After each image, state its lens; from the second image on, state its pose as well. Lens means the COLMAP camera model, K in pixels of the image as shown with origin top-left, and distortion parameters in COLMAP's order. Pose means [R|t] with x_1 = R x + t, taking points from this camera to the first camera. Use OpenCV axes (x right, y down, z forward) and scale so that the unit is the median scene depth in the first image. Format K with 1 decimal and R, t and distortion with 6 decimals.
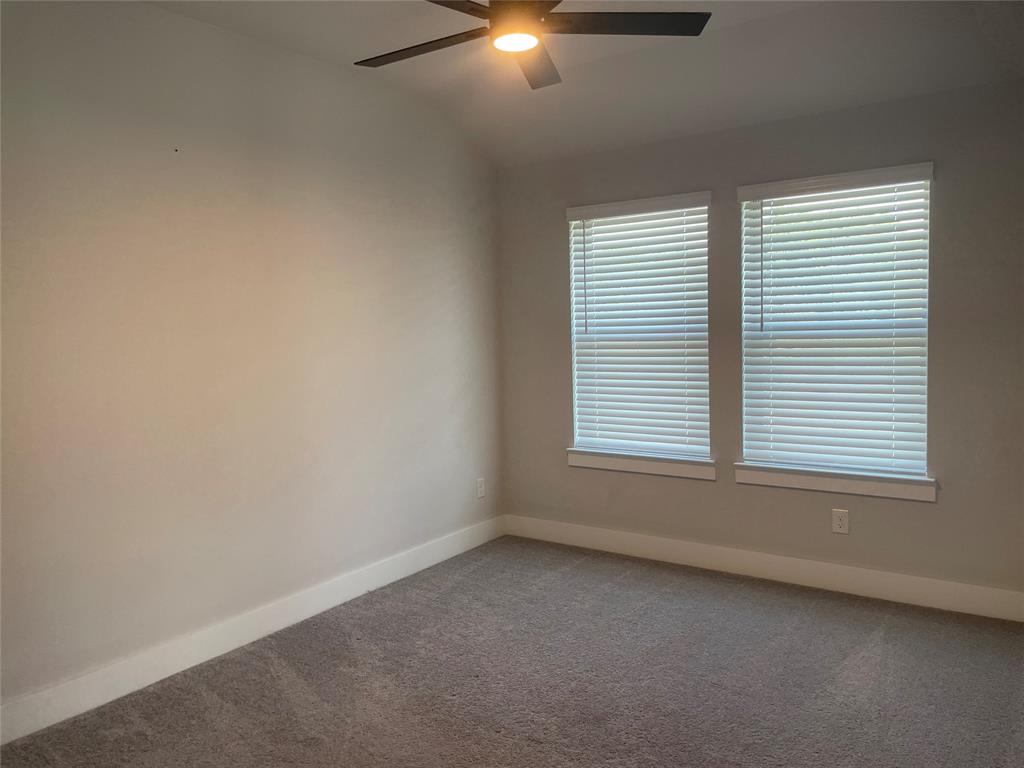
lens RADIAL K [[725.3, 0, 512.0], [0, 725.3, 384.0], [0, 0, 1]] dist [-0.001525, -0.002386]
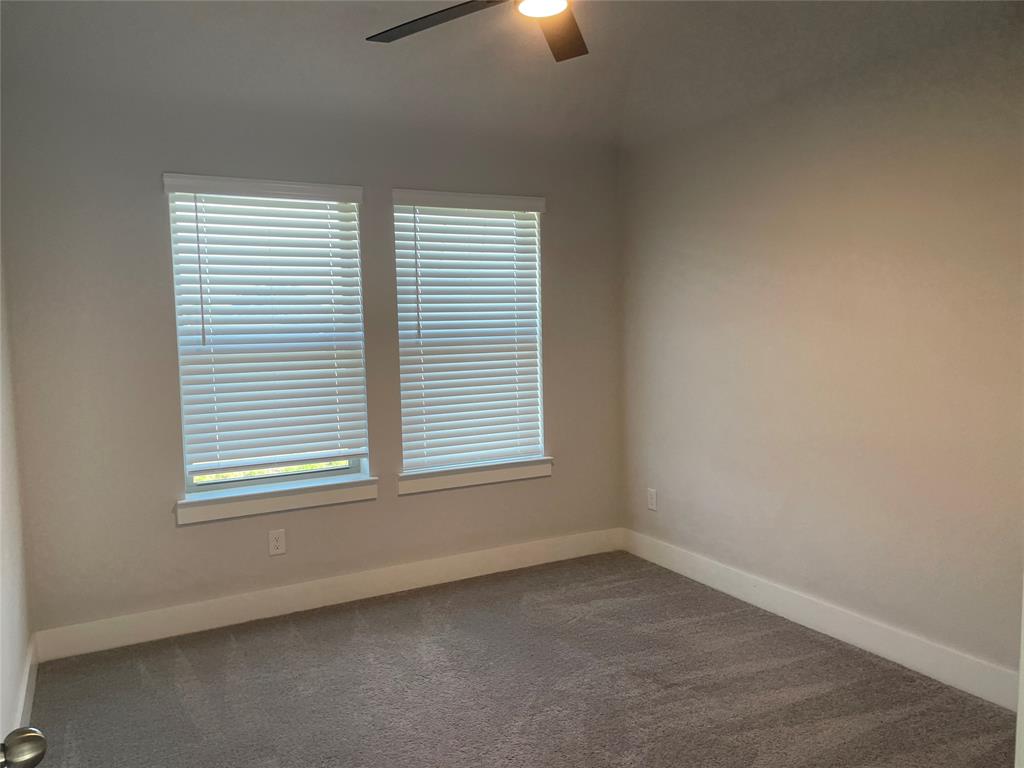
lens RADIAL K [[785.7, 0, 512.0], [0, 785.7, 384.0], [0, 0, 1]] dist [0.103191, -0.138222]
pose [[0.477442, -0.053529, 0.877031, -0.518959], [0.084266, 0.996331, 0.014937, -0.014322], [-0.874613, 0.066772, 0.480201, 0.348523]]
